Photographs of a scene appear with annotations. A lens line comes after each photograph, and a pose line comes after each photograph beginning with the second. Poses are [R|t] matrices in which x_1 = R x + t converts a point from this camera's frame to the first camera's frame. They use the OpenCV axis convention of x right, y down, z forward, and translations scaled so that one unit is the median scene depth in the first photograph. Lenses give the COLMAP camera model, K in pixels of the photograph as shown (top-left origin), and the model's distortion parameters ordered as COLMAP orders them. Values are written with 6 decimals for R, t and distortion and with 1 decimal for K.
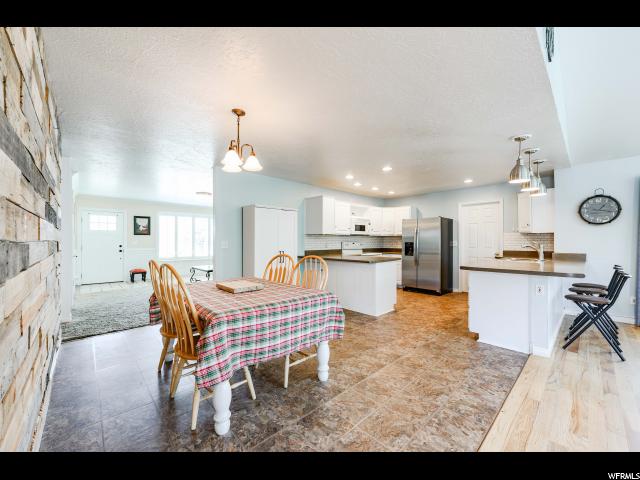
lens RADIAL K [[252.9, 0, 320.0], [0, 252.9, 240.0], [0, 0, 1]] dist [-0.012187, -0.000164]
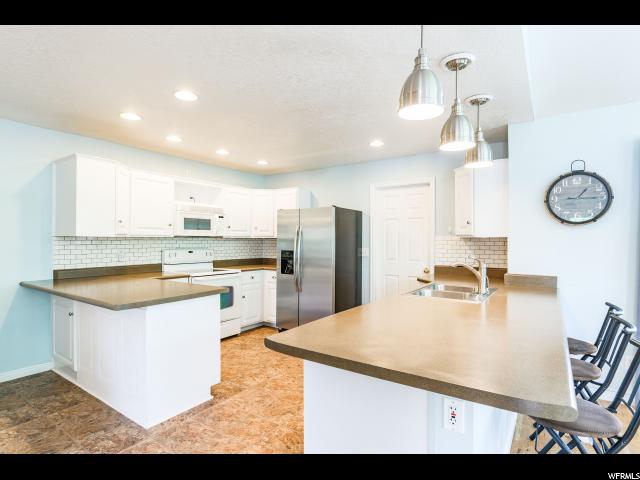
lens RADIAL K [[343.8, 0, 308.1], [0, 343.8, 236.8], [0, 0, 1]] dist [0.040156, -0.033703]
pose [[0.980163, 0.005814, 0.198109, 0.282076], [-0.005120, 0.999979, -0.004017, -0.021056], [-0.198128, 0.002923, 0.980172, 0.267276]]
